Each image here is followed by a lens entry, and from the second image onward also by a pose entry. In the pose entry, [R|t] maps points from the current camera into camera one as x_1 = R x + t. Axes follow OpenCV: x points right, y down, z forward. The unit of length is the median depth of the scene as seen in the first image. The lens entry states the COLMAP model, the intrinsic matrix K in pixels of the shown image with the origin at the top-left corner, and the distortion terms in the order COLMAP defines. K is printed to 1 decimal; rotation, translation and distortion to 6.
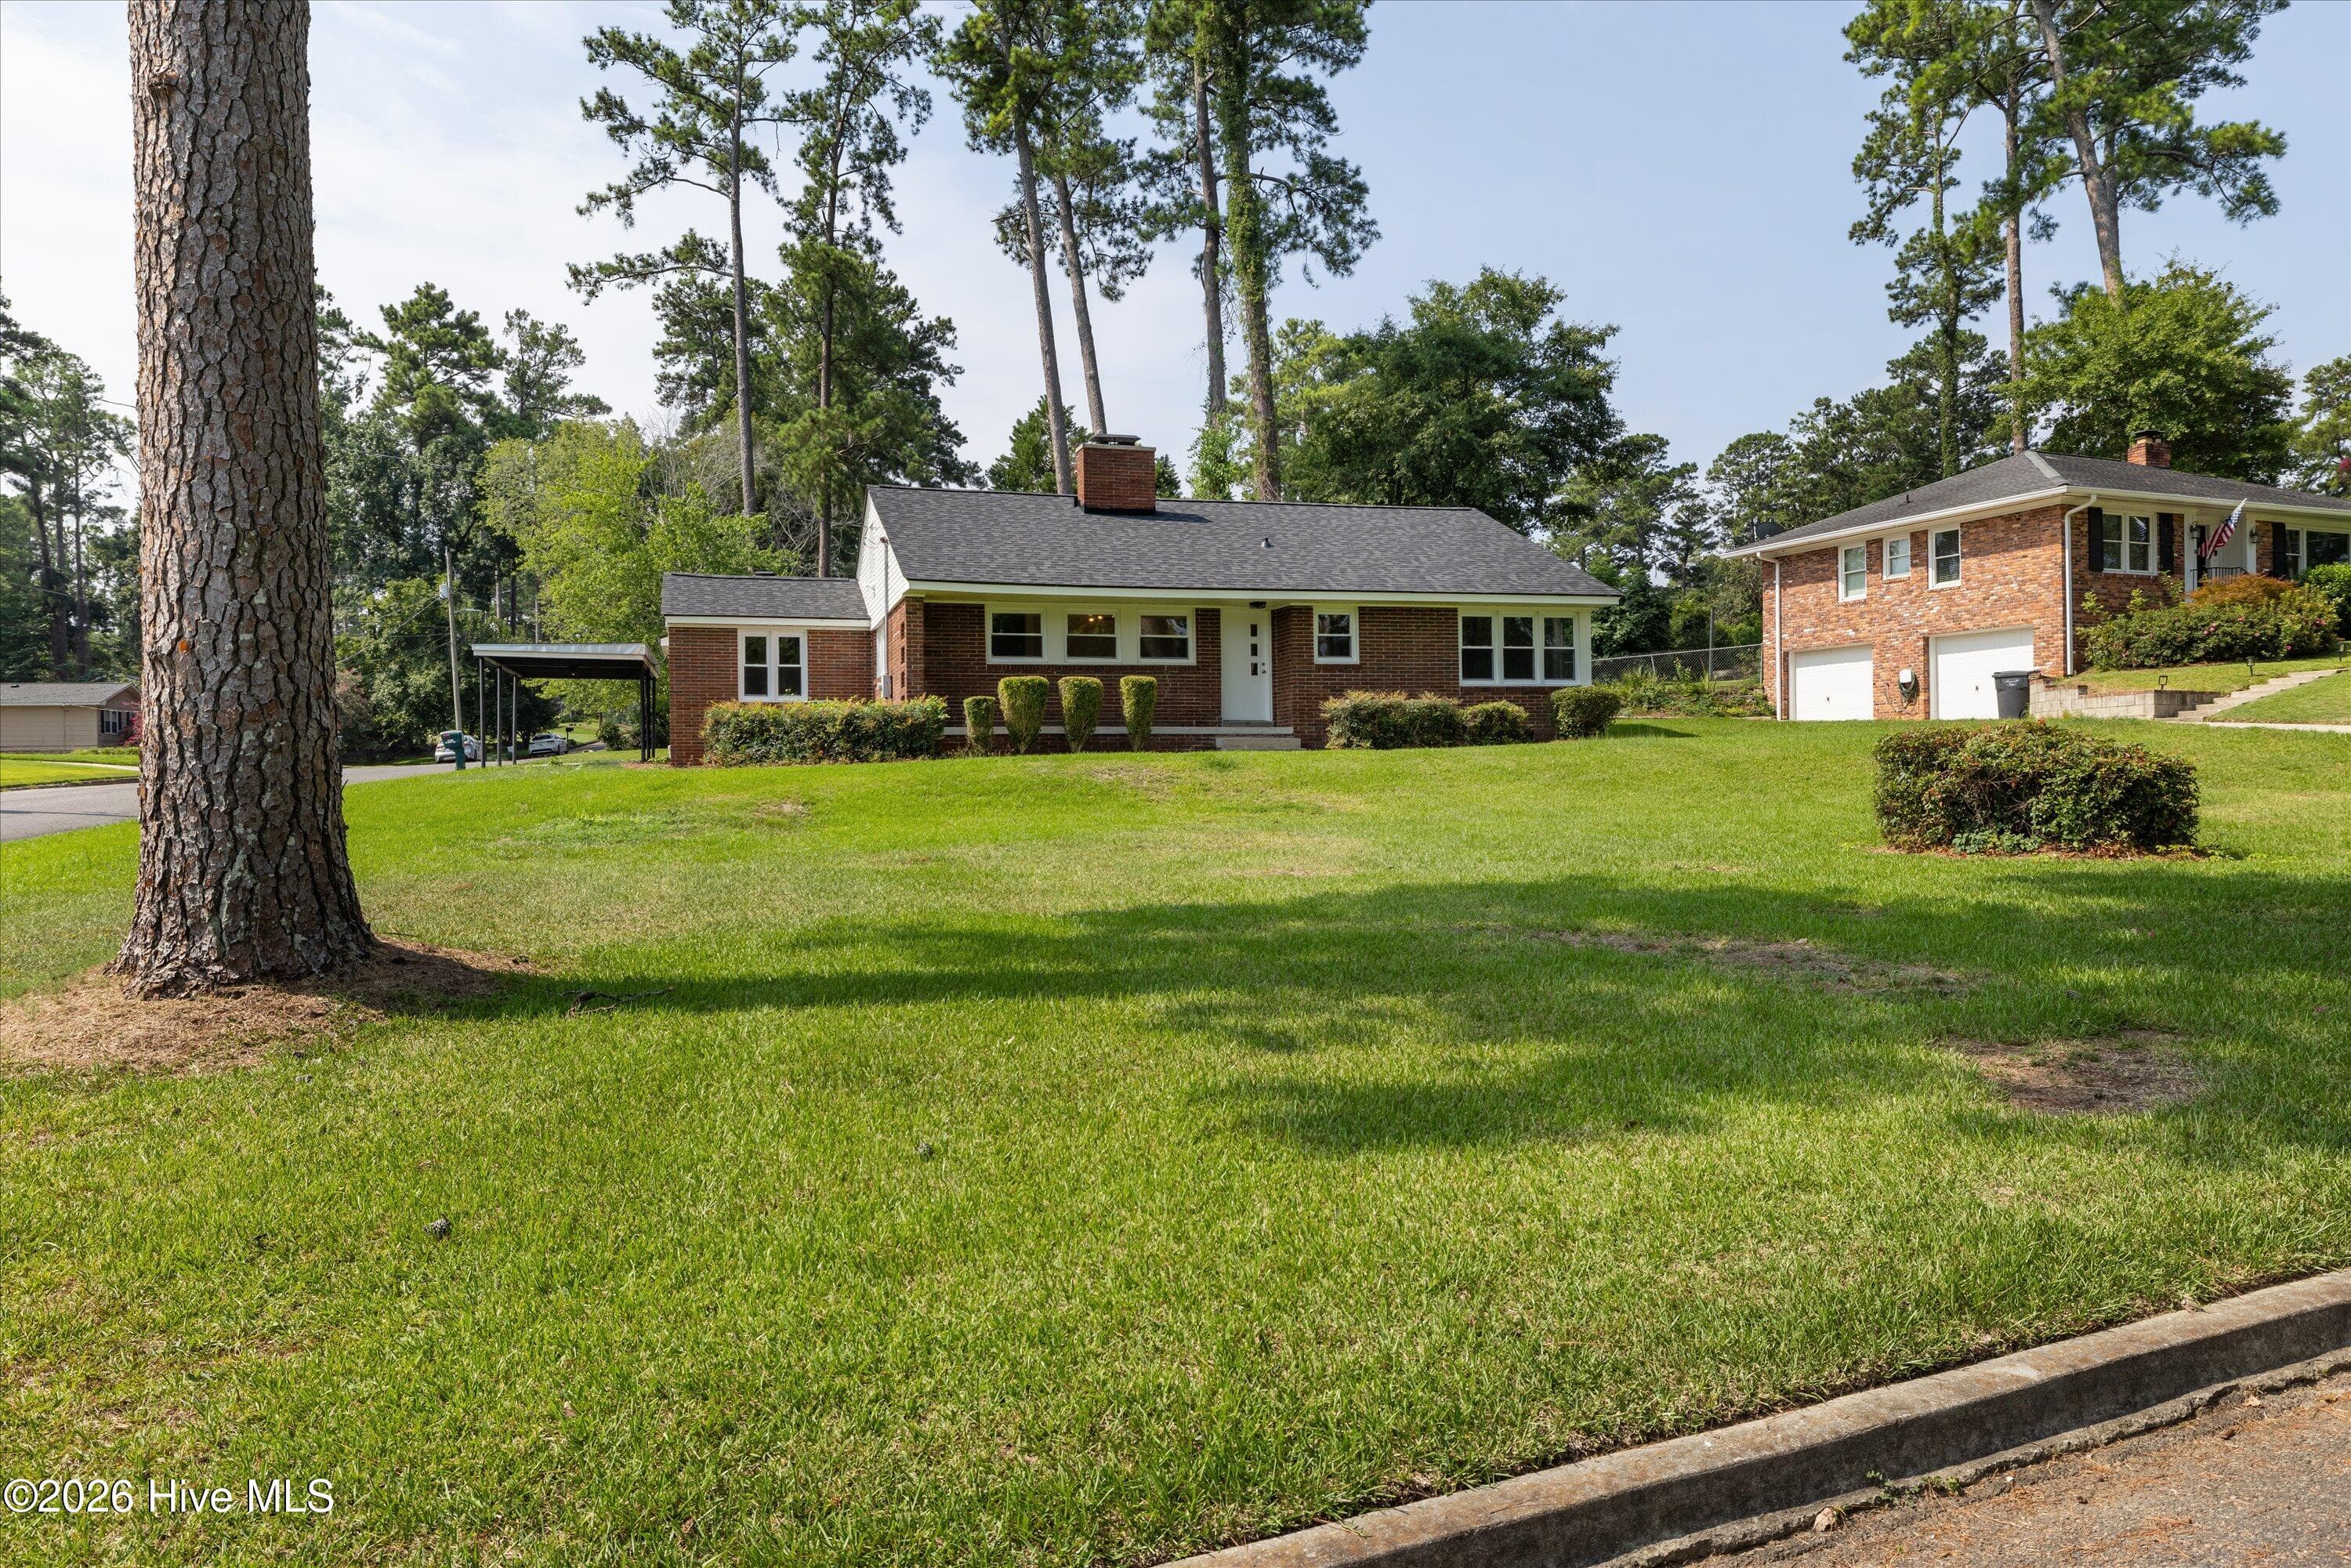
lens RADIAL K [[1589.2, 0, 1169.9], [0, 1589.2, 813.3], [0, 0, 1]] dist [0.020033, -0.025910]
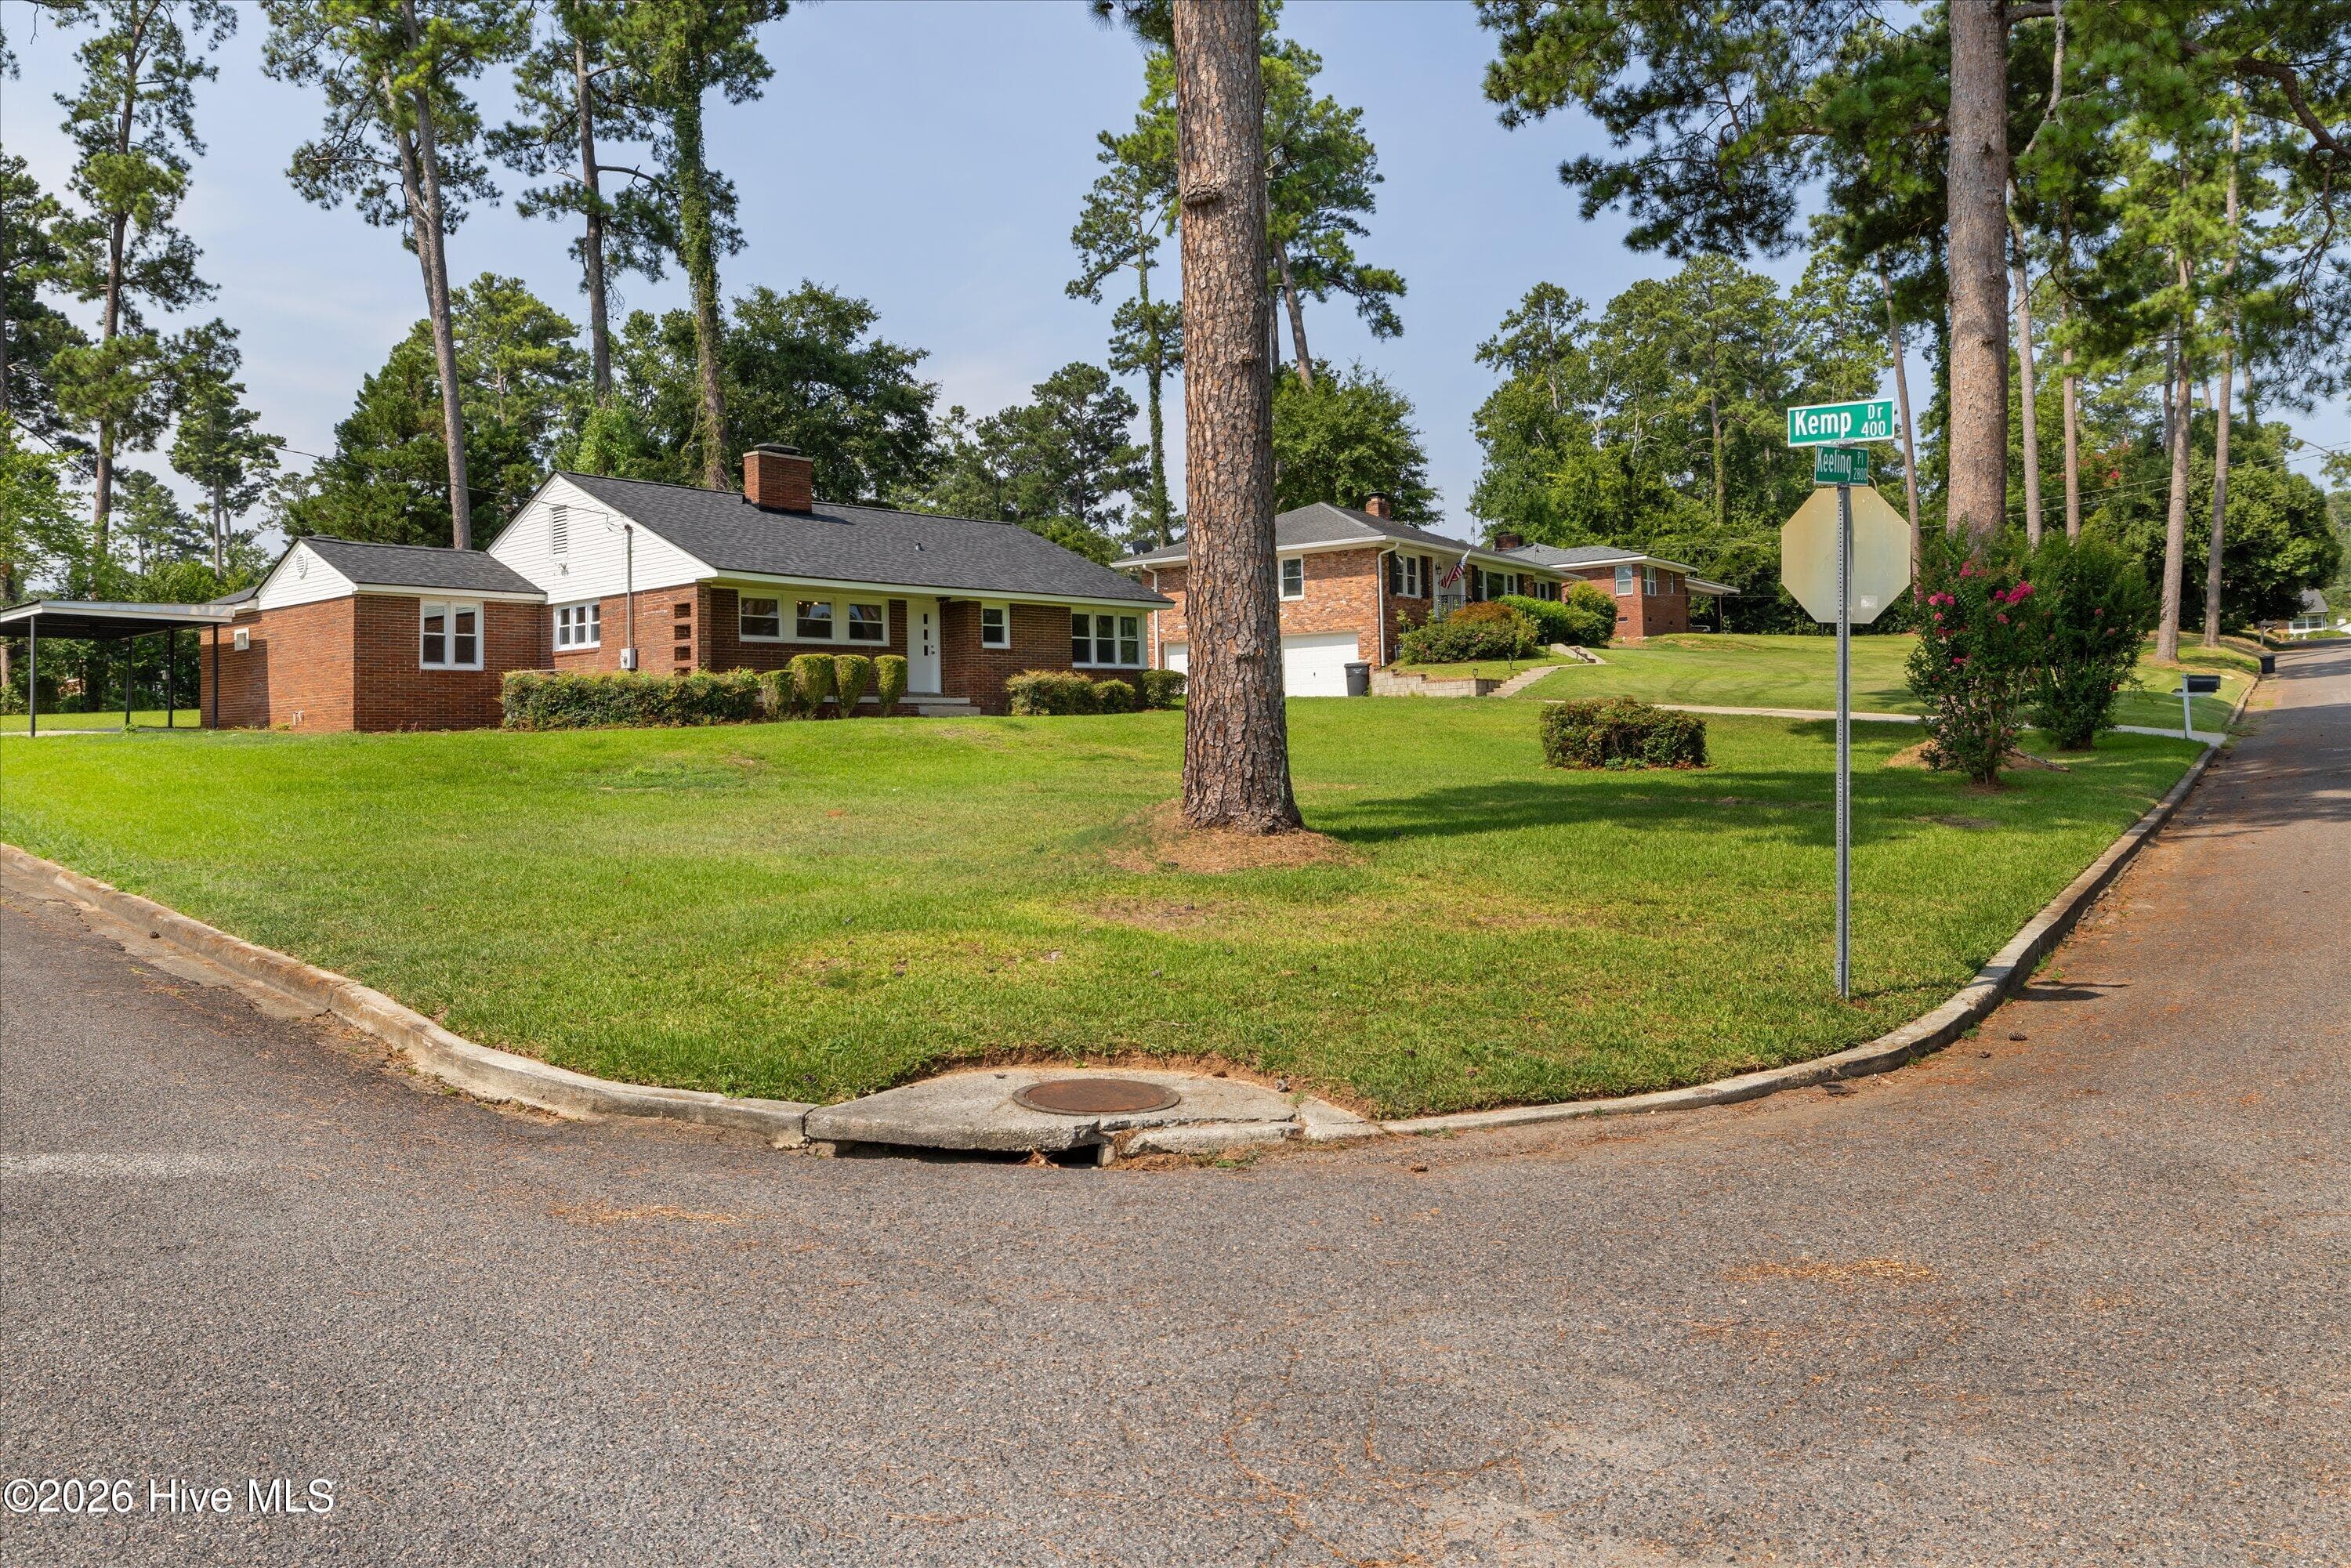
lens RADIAL K [[1631.4, 0, 1175.1], [0, 1631.4, 688.8], [0, 0, 1]] dist [0.008741, -0.005560]
pose [[0.846073, 0.011117, 0.532951, -0.226937], [0.022216, 0.998179, -0.056089, 0.006578], [-0.532603, 0.059295, 0.844285, -0.079198]]
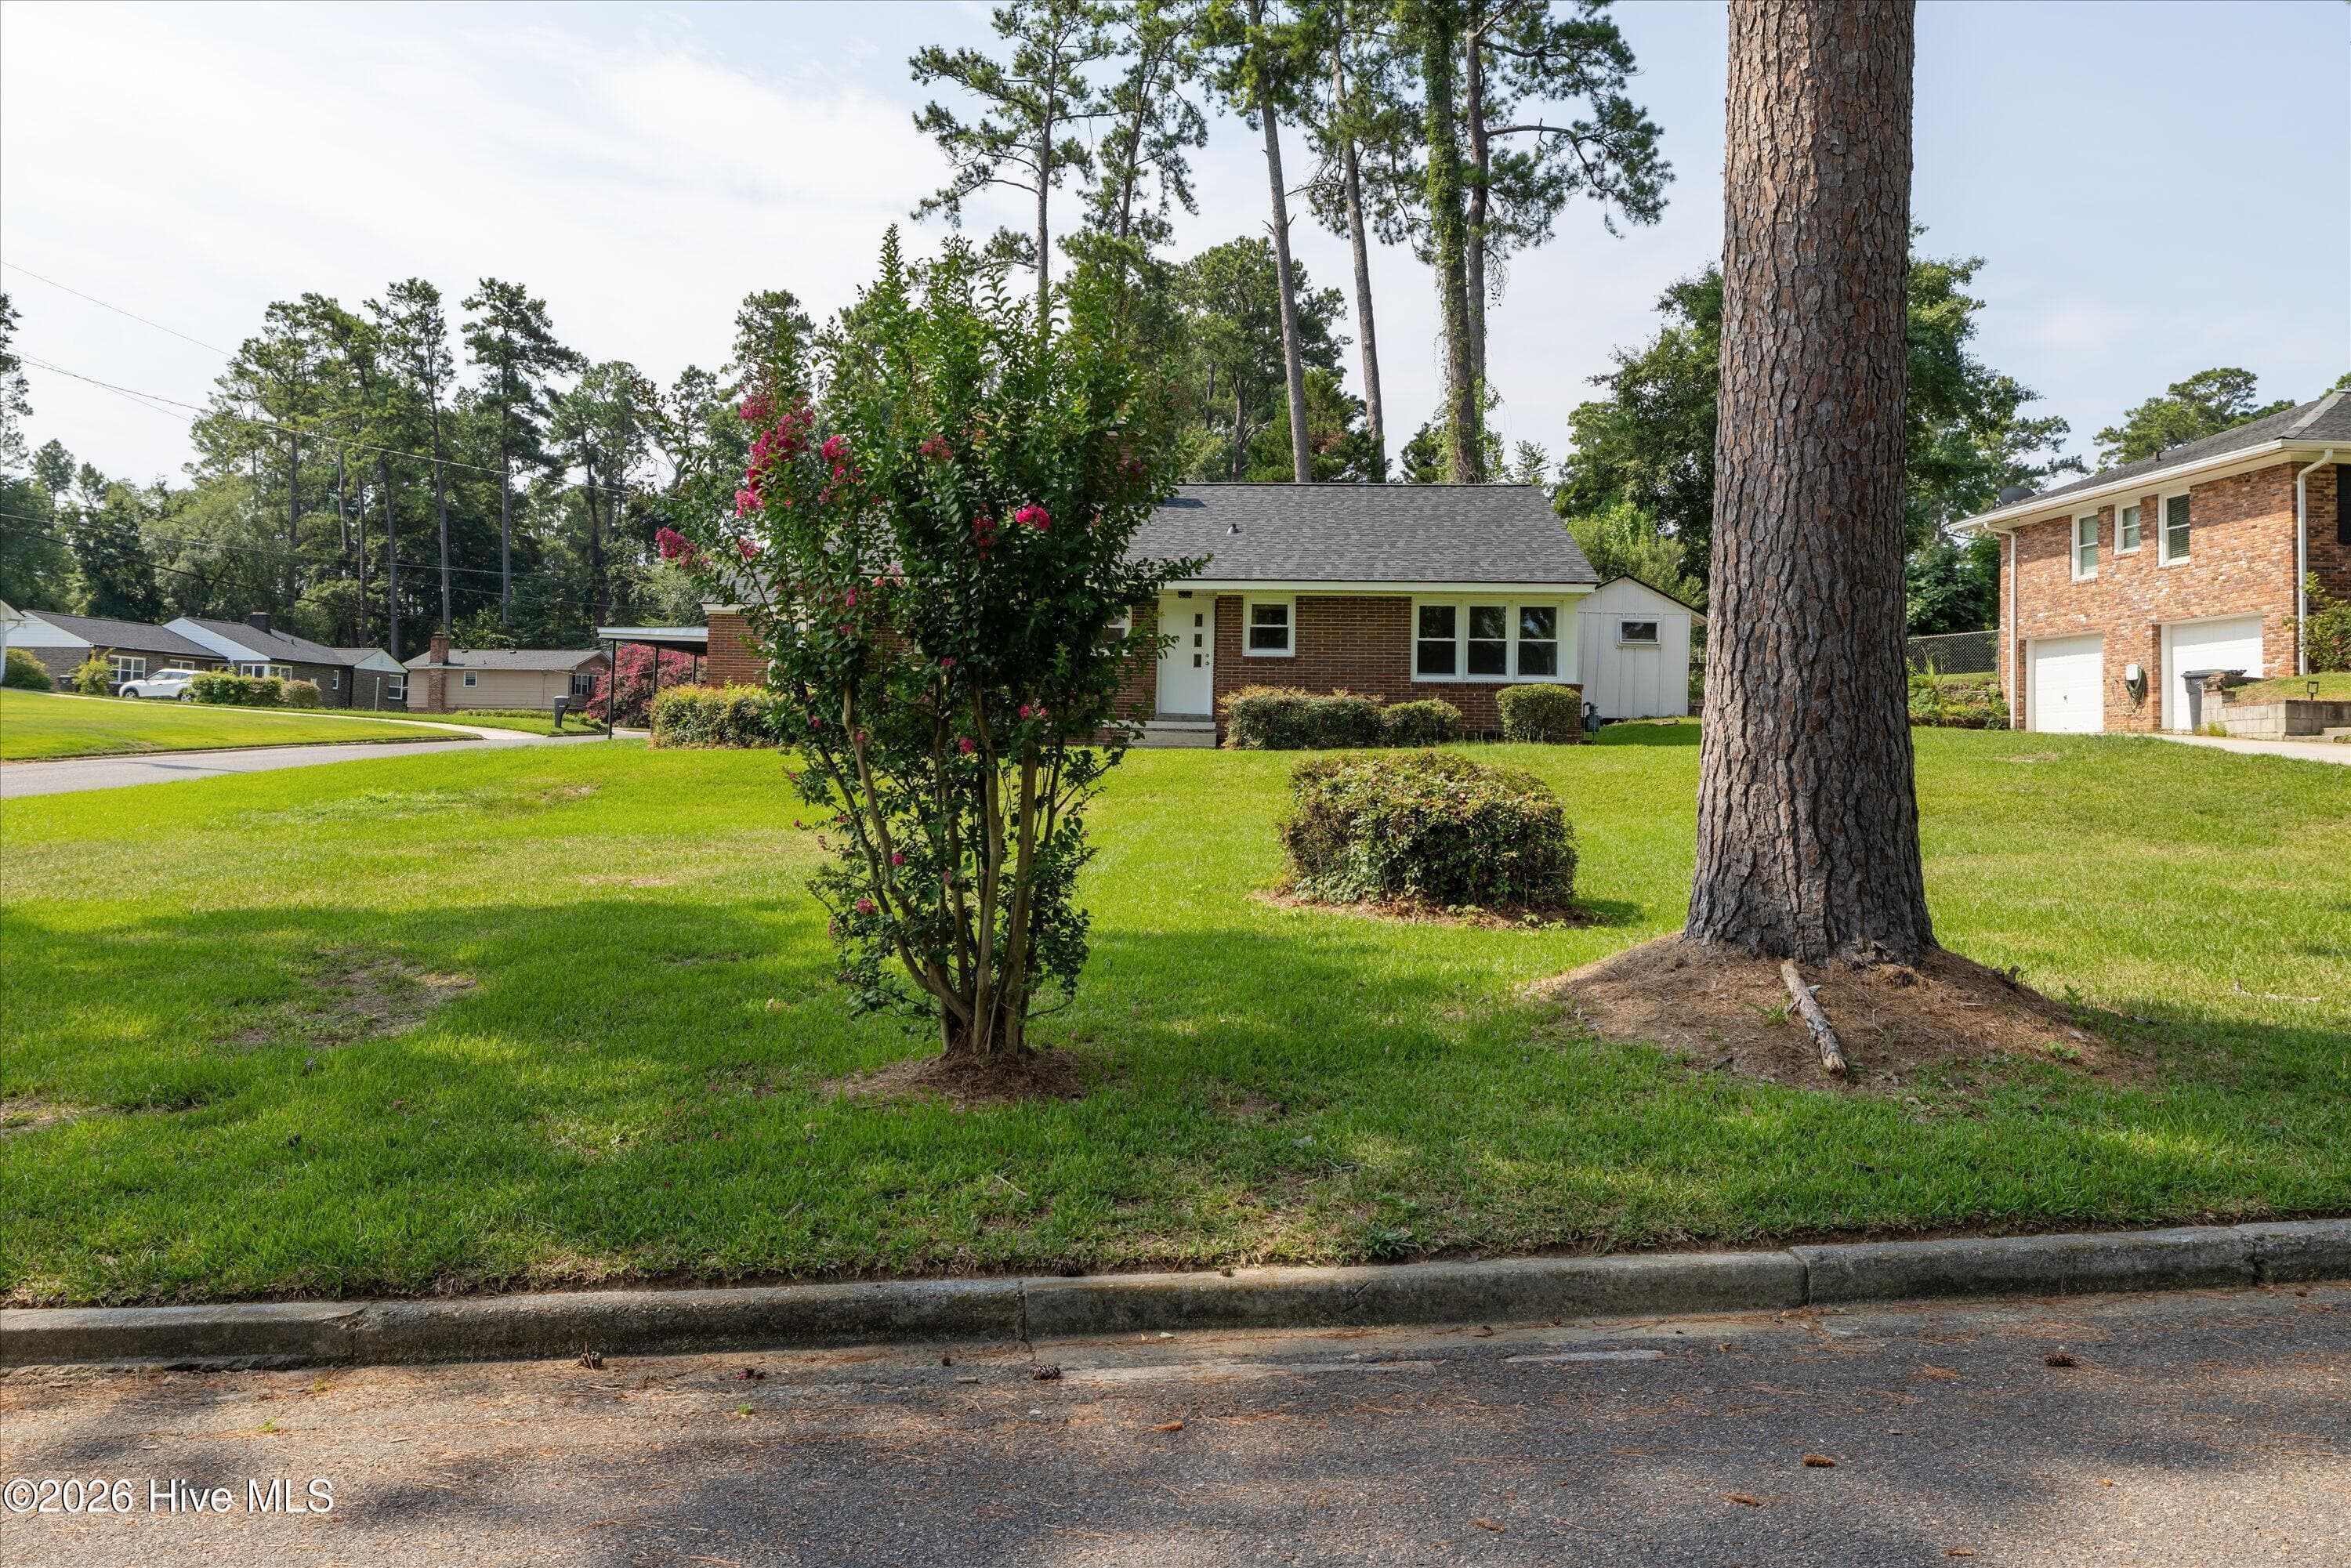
lens RADIAL K [[1631.4, 0, 1175.2], [0, 1631.4, 735.1], [0, 0, 1]] dist [0.008741, -0.005560]
pose [[0.949181, 0.025486, -0.313696, 0.176389], [-0.034919, 0.999090, -0.024486, -0.010434], [0.312787, 0.034196, 0.949208, 0.029360]]
